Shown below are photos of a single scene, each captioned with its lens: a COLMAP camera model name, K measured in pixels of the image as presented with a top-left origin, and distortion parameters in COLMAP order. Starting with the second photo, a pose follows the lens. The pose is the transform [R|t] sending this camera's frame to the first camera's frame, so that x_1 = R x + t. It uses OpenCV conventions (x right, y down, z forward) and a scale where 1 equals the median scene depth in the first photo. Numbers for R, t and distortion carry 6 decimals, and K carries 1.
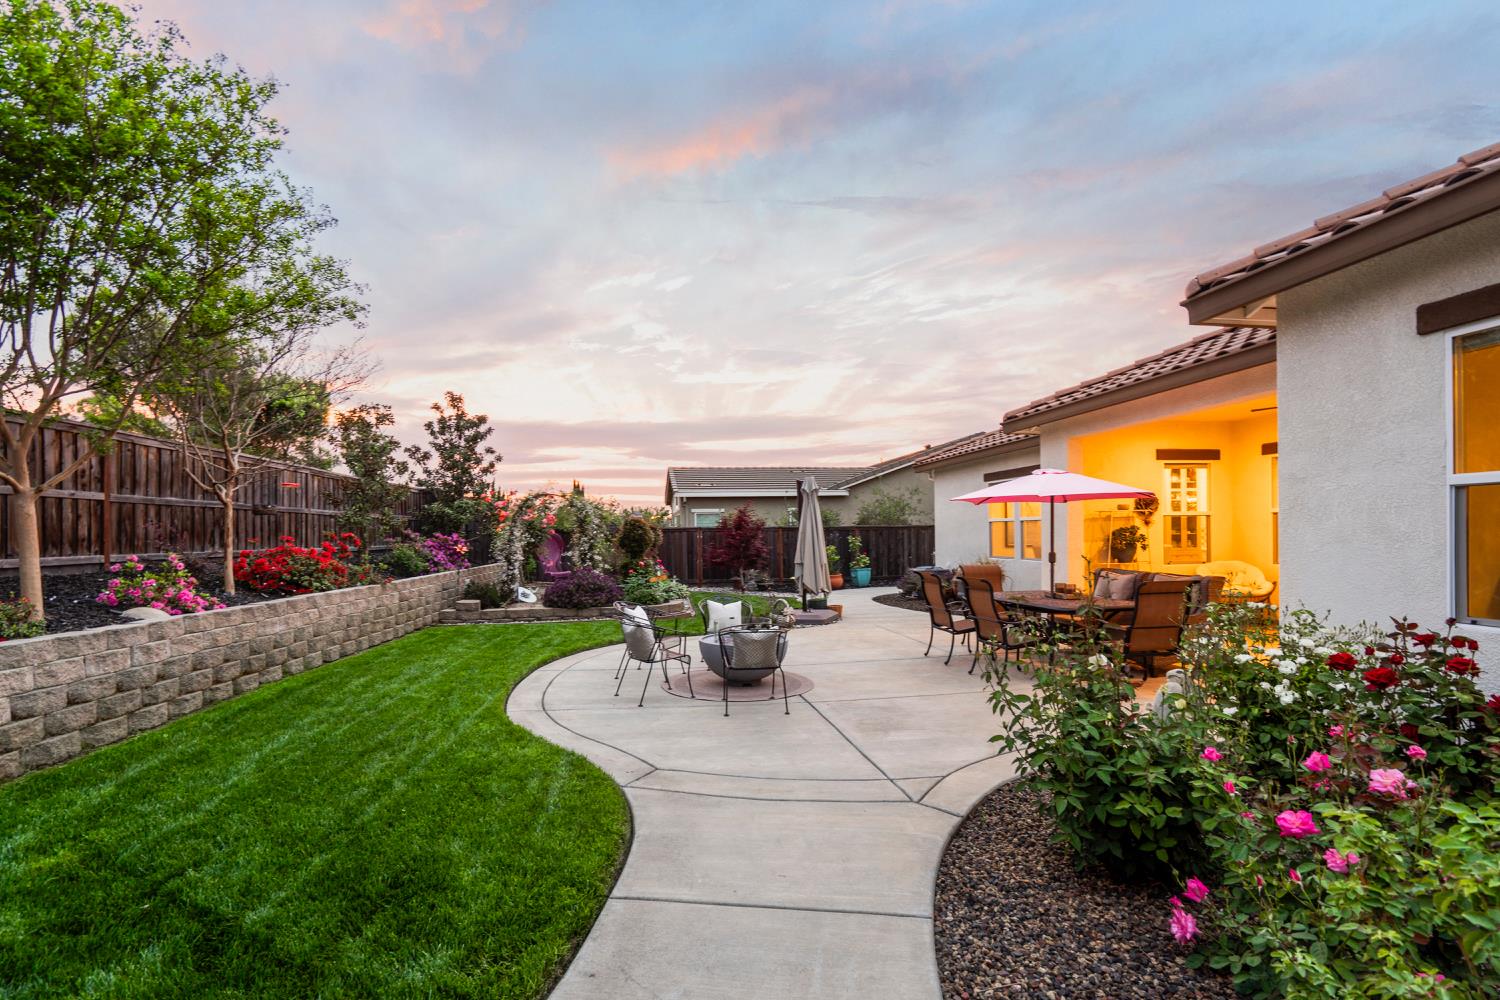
lens RADIAL K [[680.9, 0, 737.3], [0, 680.9, 535.9], [0, 0, 1]] dist [-0.000613, 0.000376]
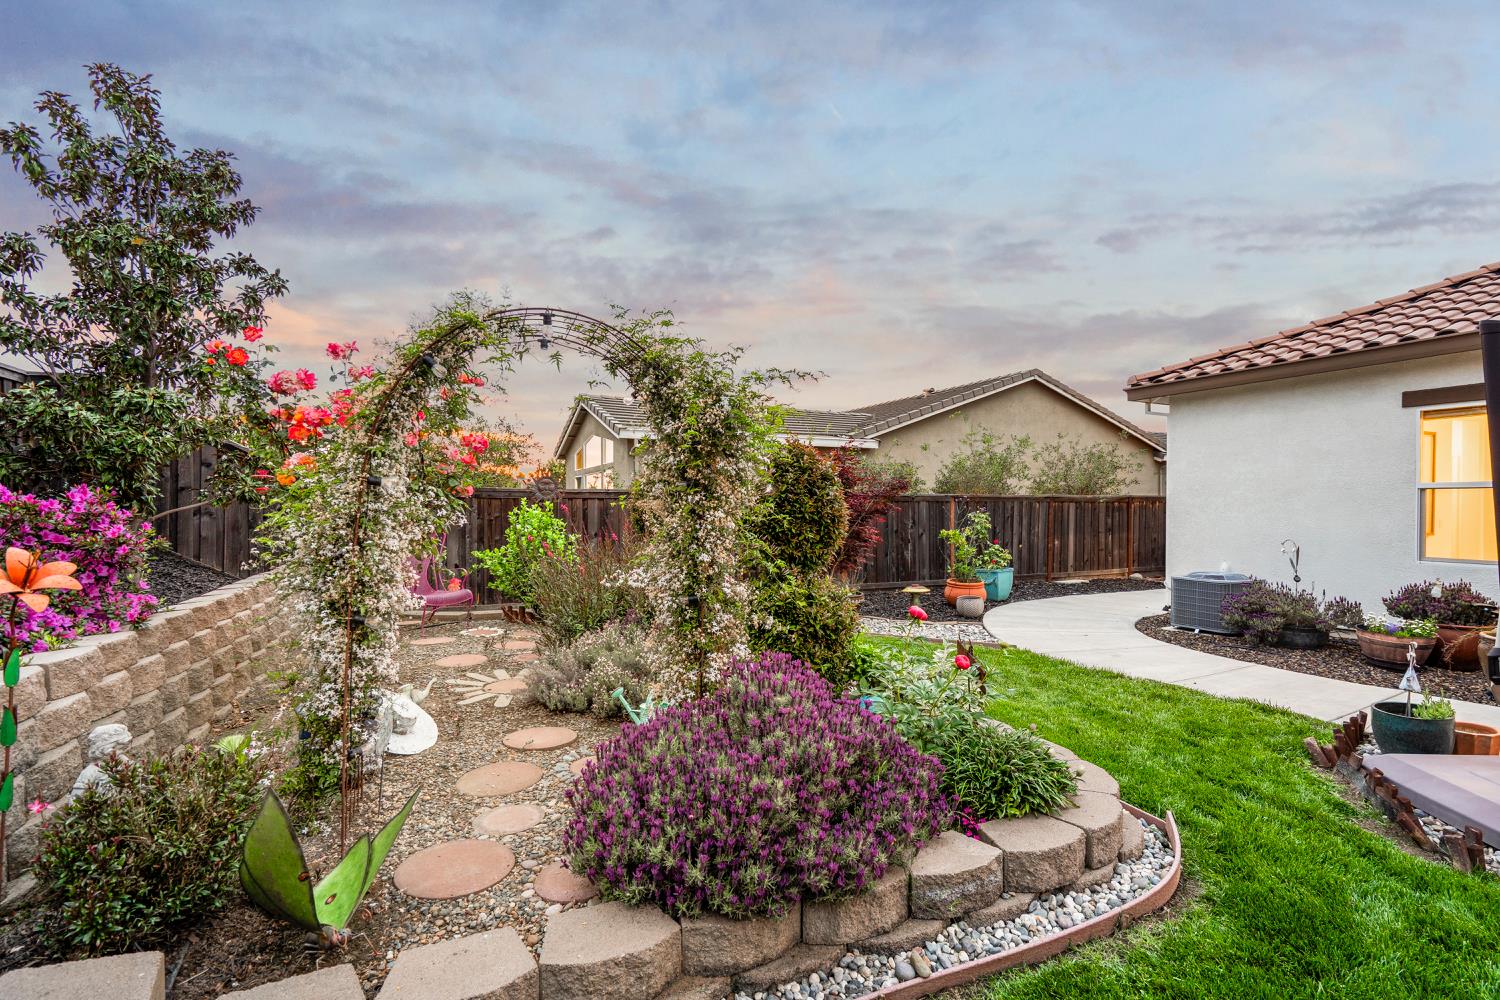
lens RADIAL K [[681.9, 0, 745.4], [0, 681.9, 508.6], [0, 0, 1]] dist [-0.001768, 0.000124]
pose [[0.957268, 0.015489, 0.288786, -0.401275], [-0.016750, 0.999858, 0.001897, -0.000798], [-0.288715, -0.006653, 0.957392, 1.094242]]
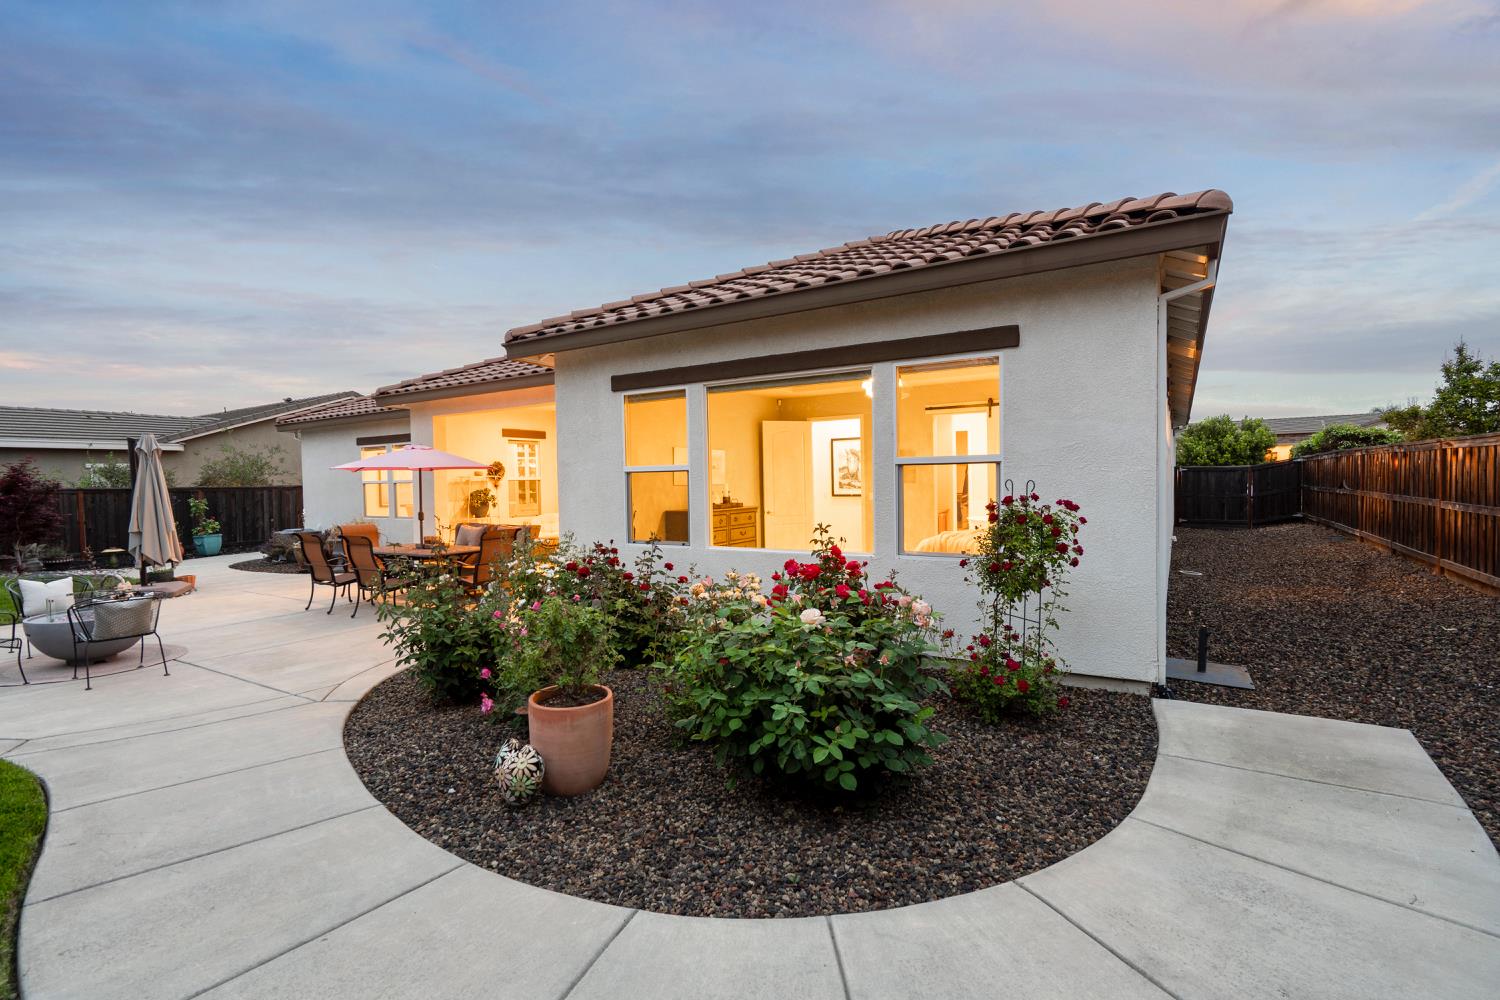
lens RADIAL K [[681.9, 0, 745.4], [0, 681.9, 508.6], [0, 0, 1]] dist [-0.001768, 0.000124]
pose [[0.644242, -0.026979, 0.764346, -0.095964], [0.008846, 0.999574, 0.027826, -0.010161], [-0.764771, -0.011165, 0.644206, -0.227551]]
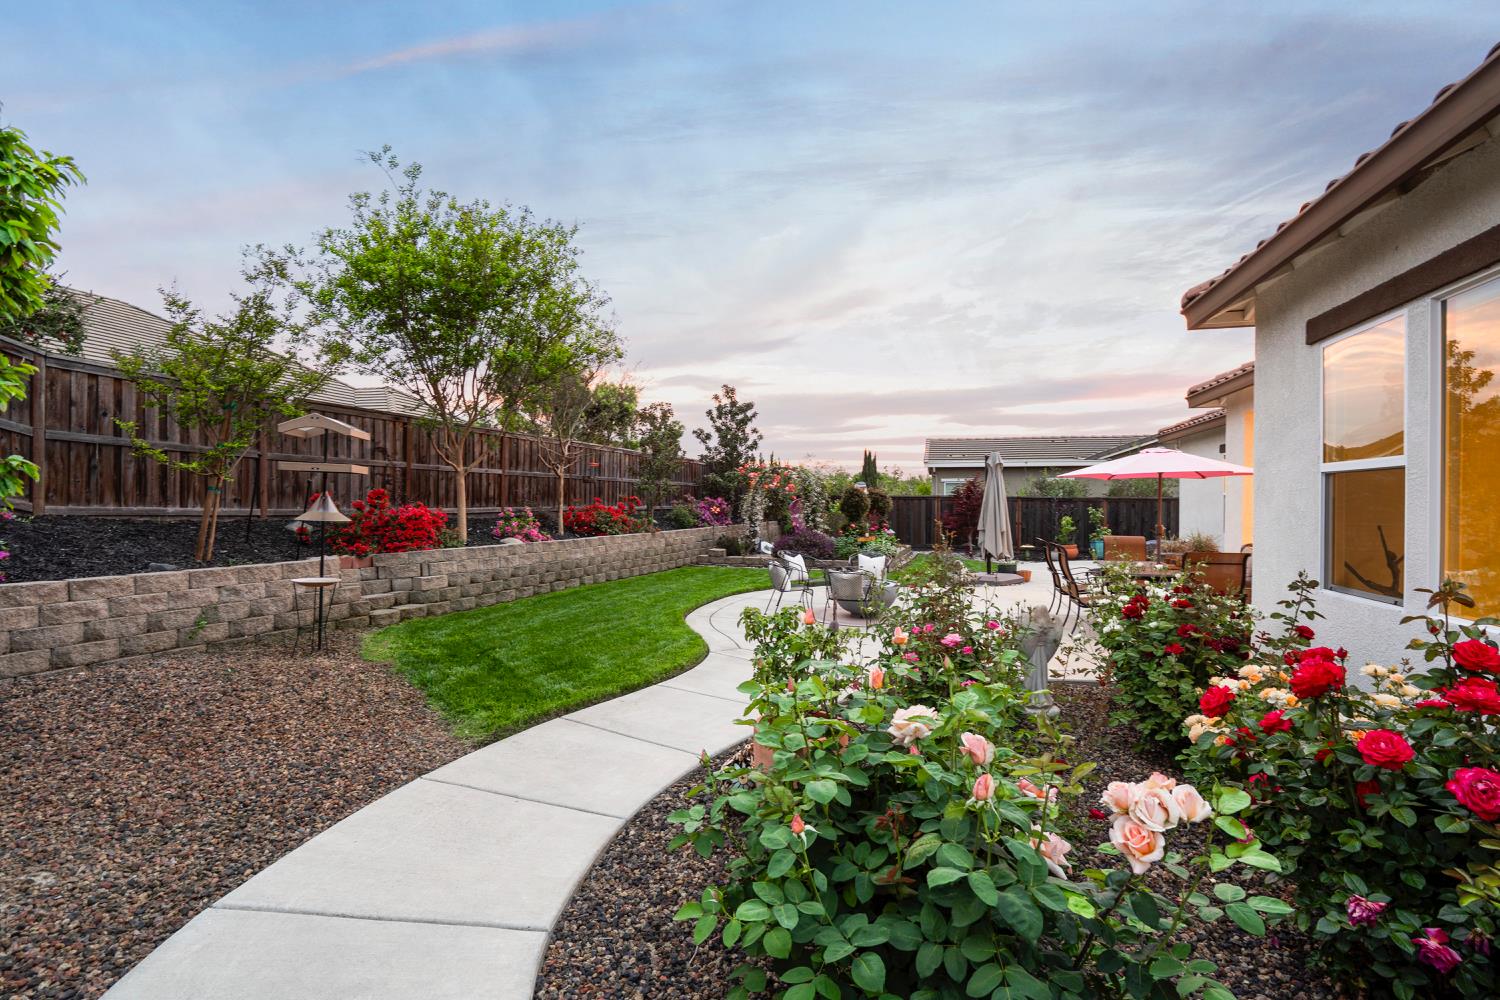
lens RADIAL K [[679.8, 0, 750.0], [0, 679.8, 500.0], [0, 0, 1]] dist [-0.000369, 0.000132]
pose [[0.905658, 0.018867, -0.423589, 0.287032], [-0.020113, 0.999797, 0.001529, -0.003788], [0.423531, 0.007135, 0.905853, -0.217510]]
